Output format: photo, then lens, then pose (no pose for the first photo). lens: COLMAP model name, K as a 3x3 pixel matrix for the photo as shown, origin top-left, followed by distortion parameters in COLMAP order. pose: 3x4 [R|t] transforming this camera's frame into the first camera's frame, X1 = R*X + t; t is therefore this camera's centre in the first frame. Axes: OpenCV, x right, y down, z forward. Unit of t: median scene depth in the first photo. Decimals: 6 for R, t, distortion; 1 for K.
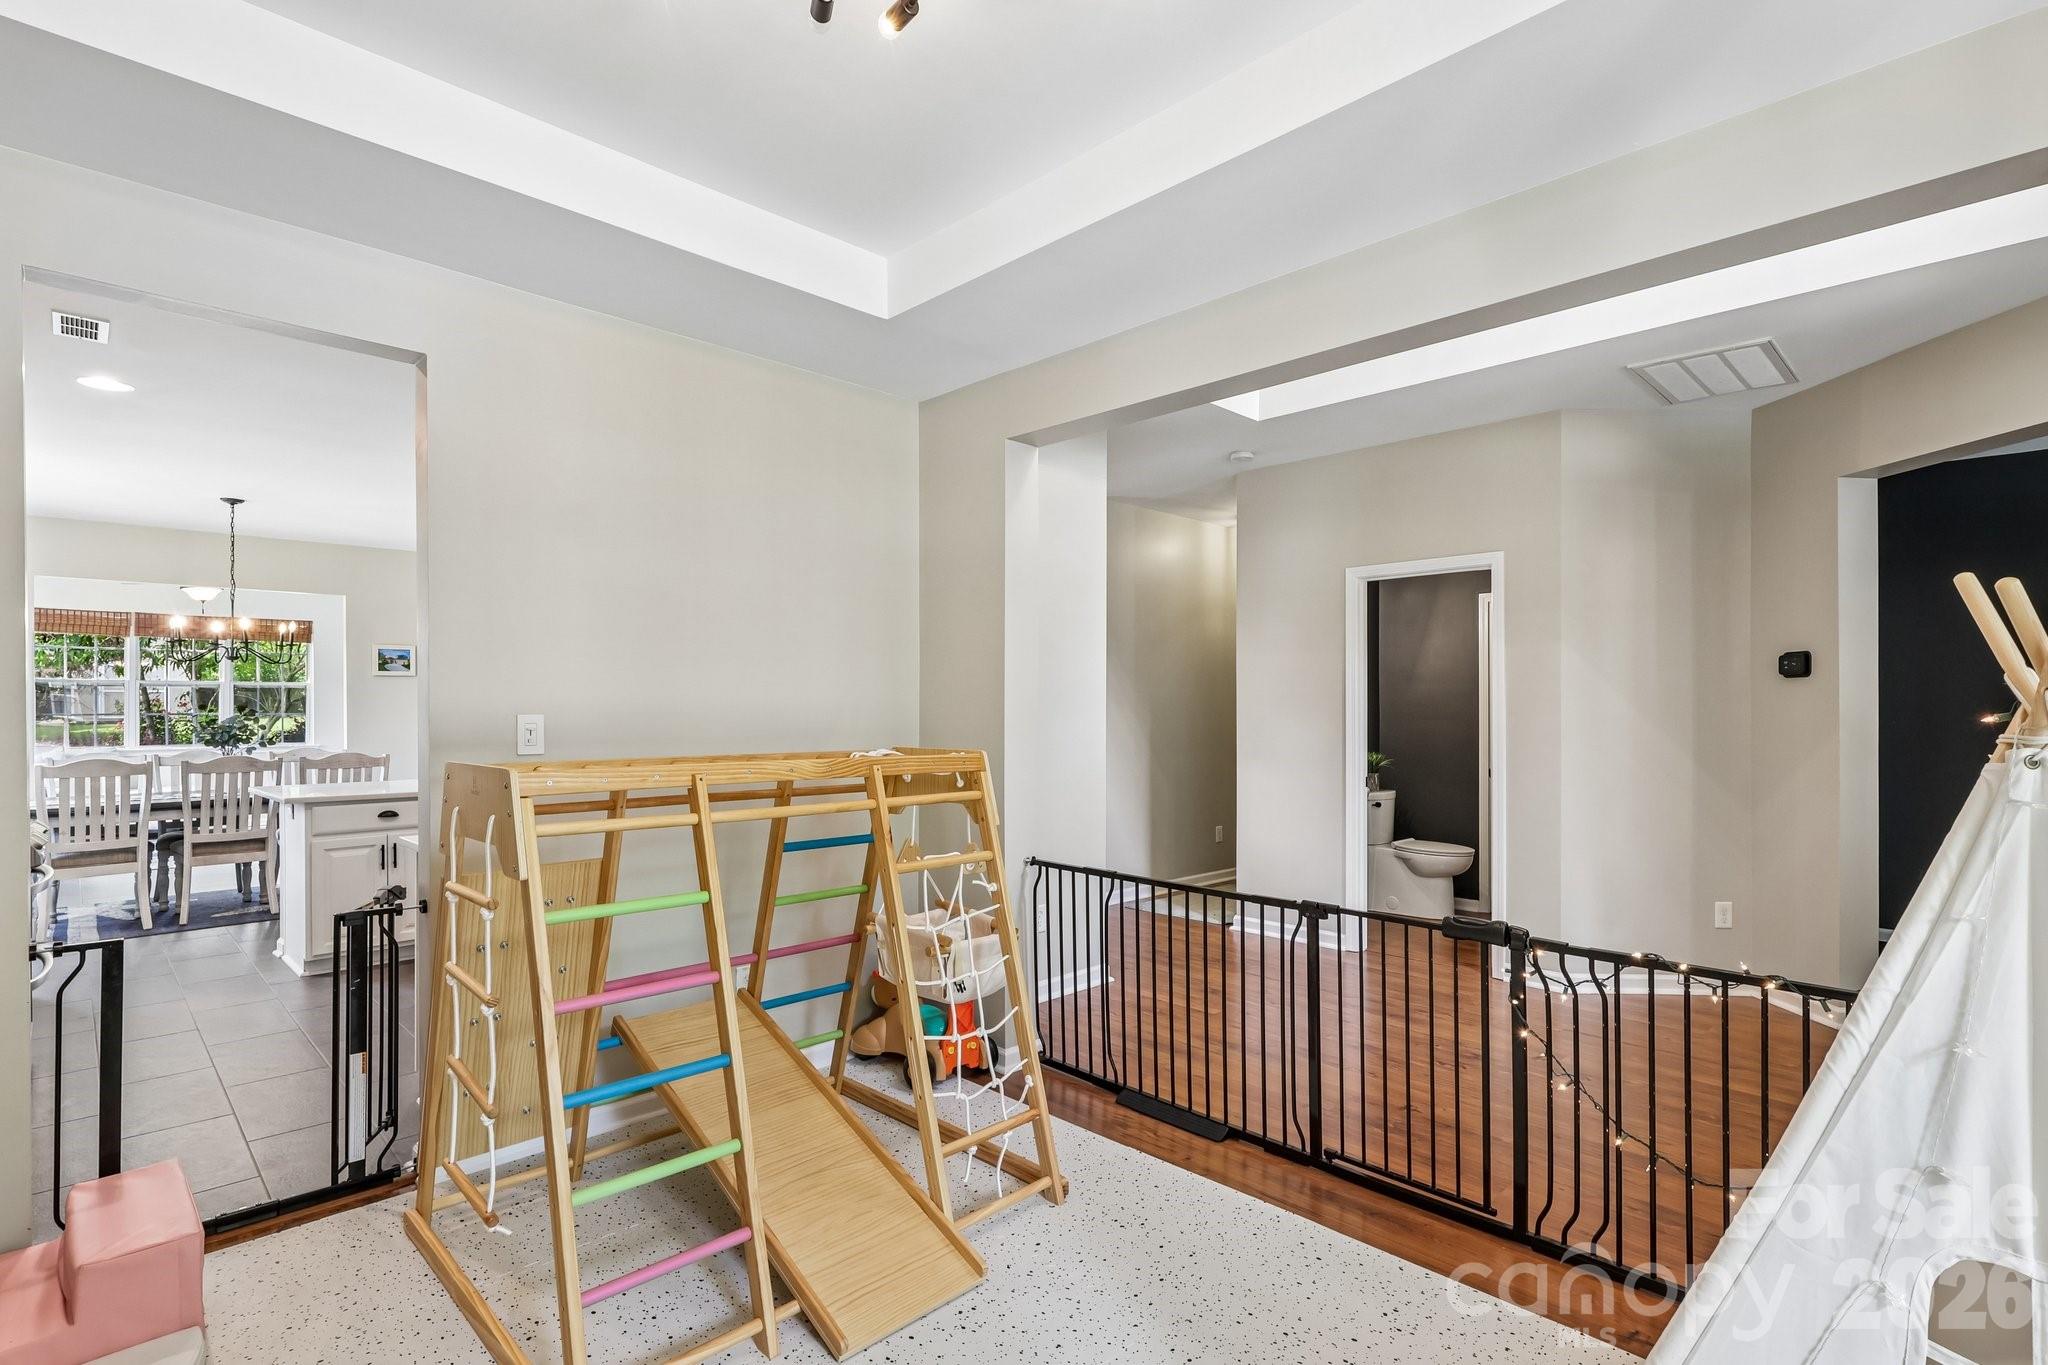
lens RADIAL K [[974.2, 0, 1025.3], [0, 974.2, 695.8], [0, 0, 1]] dist [0.004212, 0.000759]
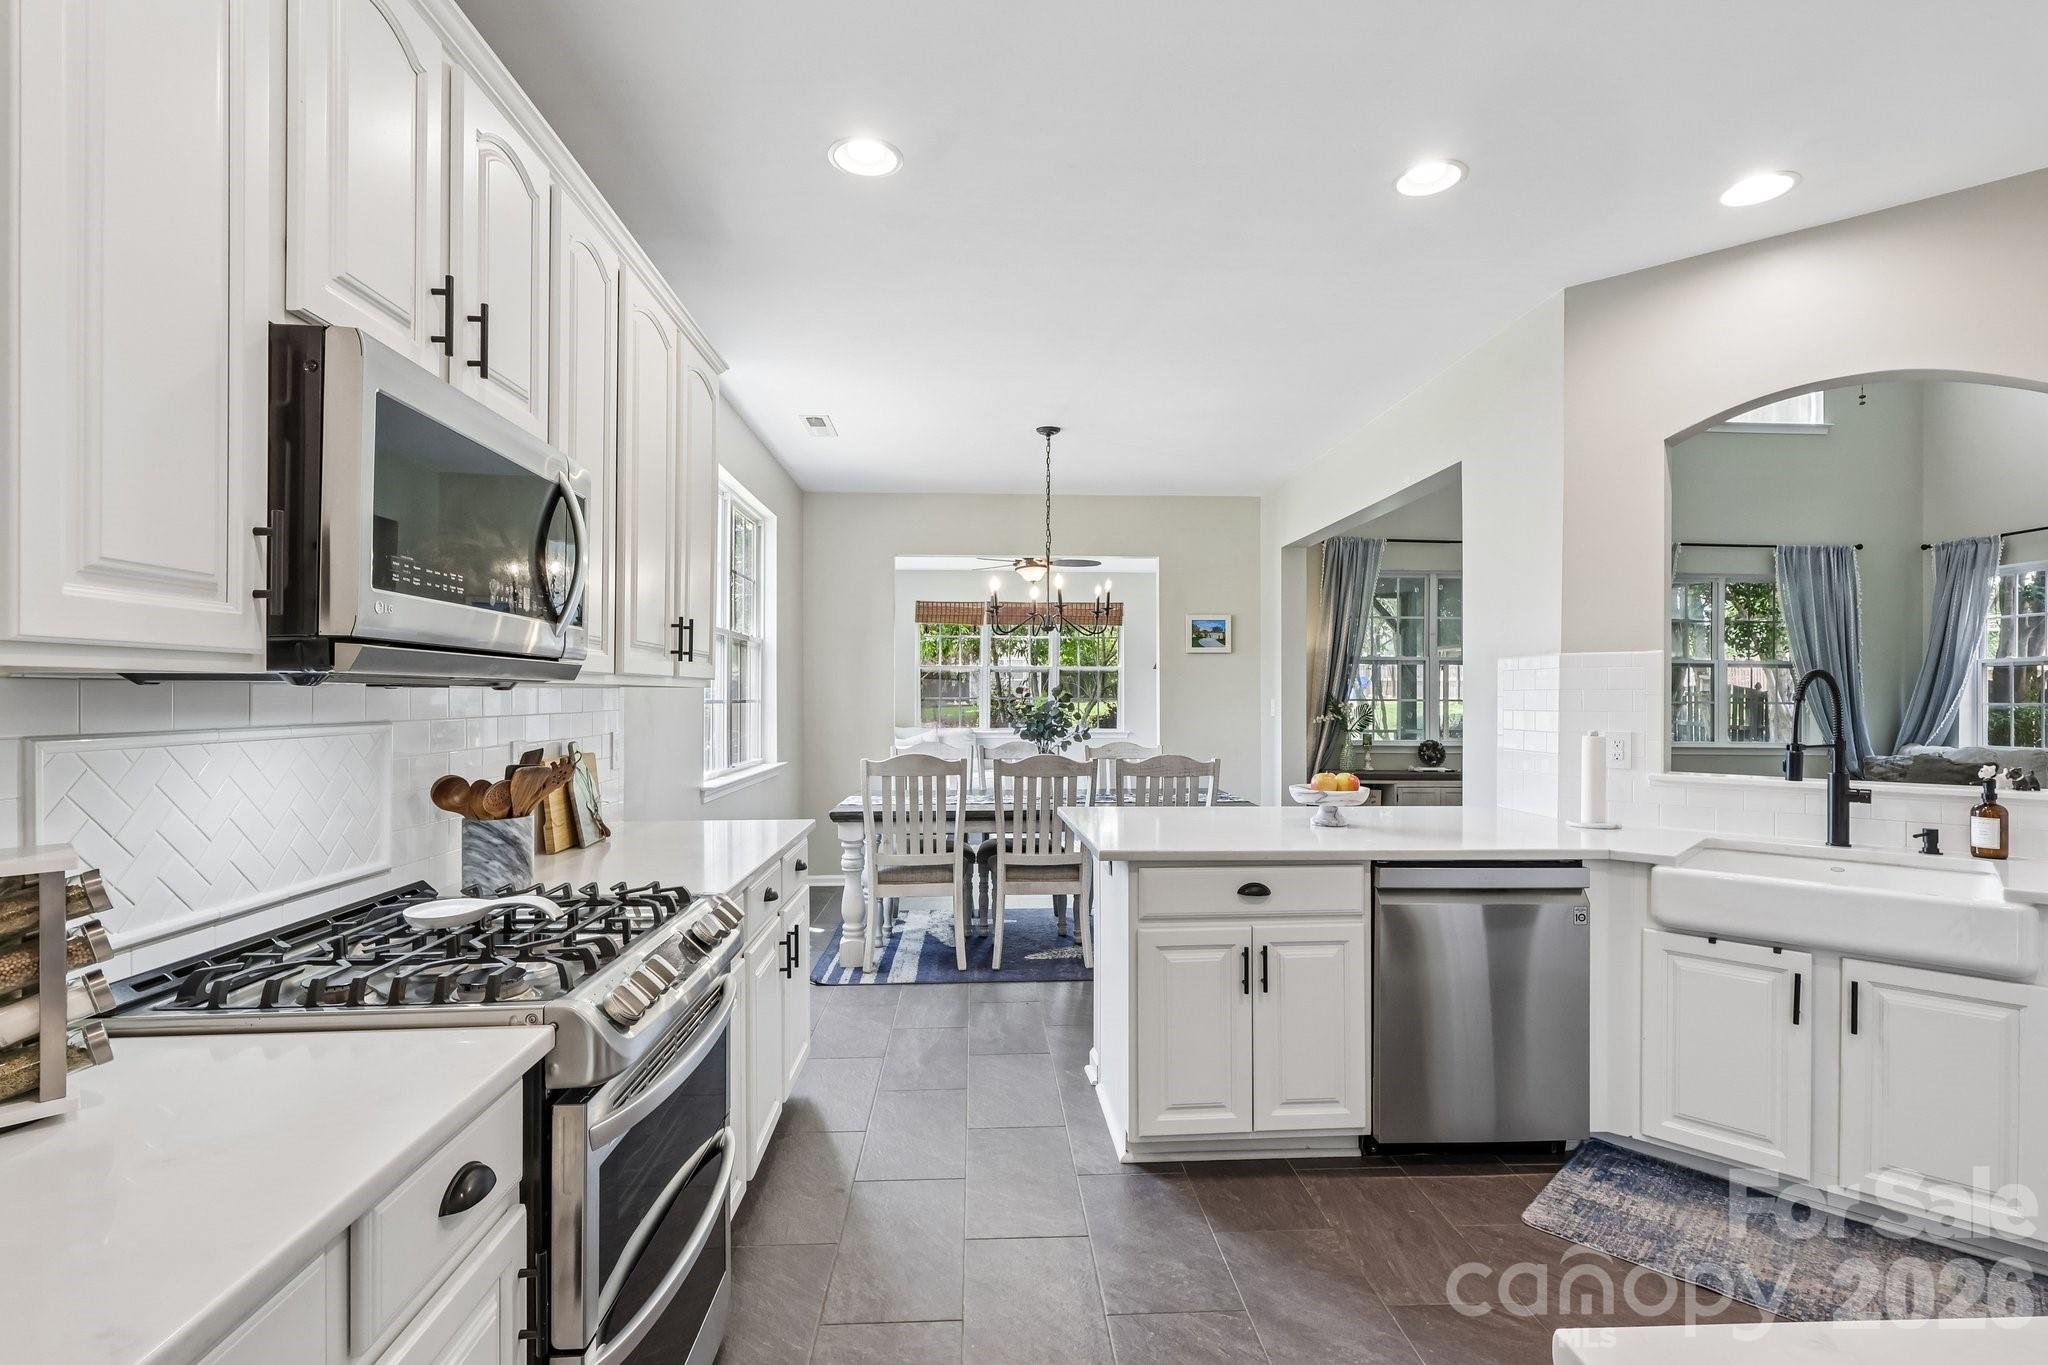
lens RADIAL K [[980.8, 0, 1032.5], [0, 980.8, 703.1], [0, 0, 1]] dist [-0.001626, -0.000187]
pose [[0.753358, 0.011595, -0.657508, -0.300695], [0.001272, 0.999817, 0.019089, 0.006714], [0.657609, -0.015217, 0.753206, 0.397018]]
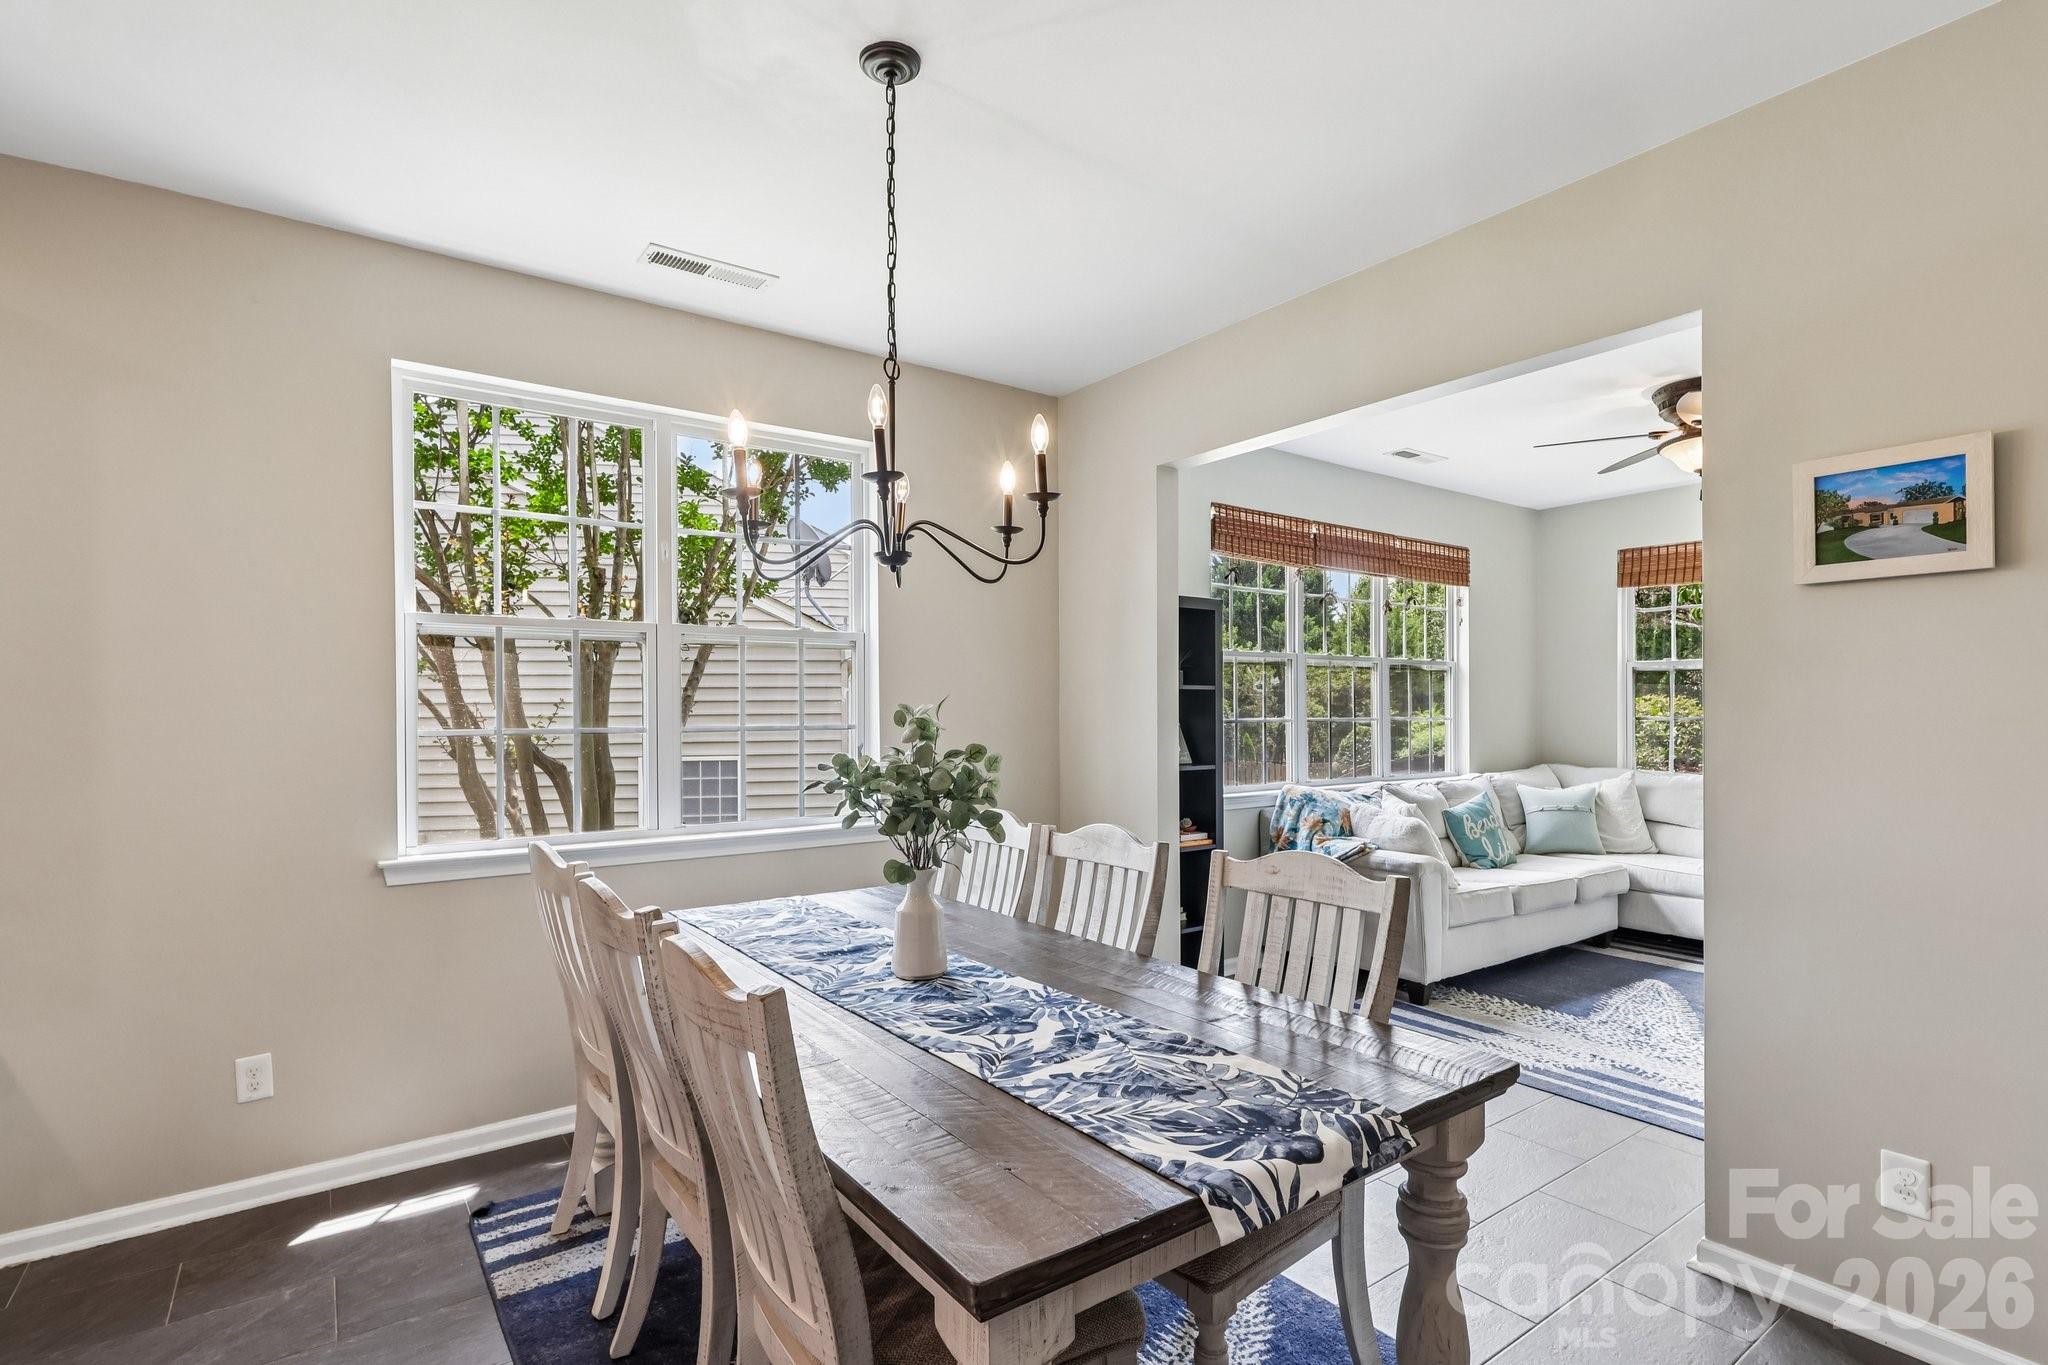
lens RADIAL K [[974.2, 0, 1025.3], [0, 974.2, 695.8], [0, 0, 1]] dist [0.004212, 0.000759]
pose [[-0.155133, -0.004777, -0.987882, -0.501419], [0.006684, 0.999960, -0.005885, 0.011607], [0.987871, -0.007516, -0.155095, 1.101358]]
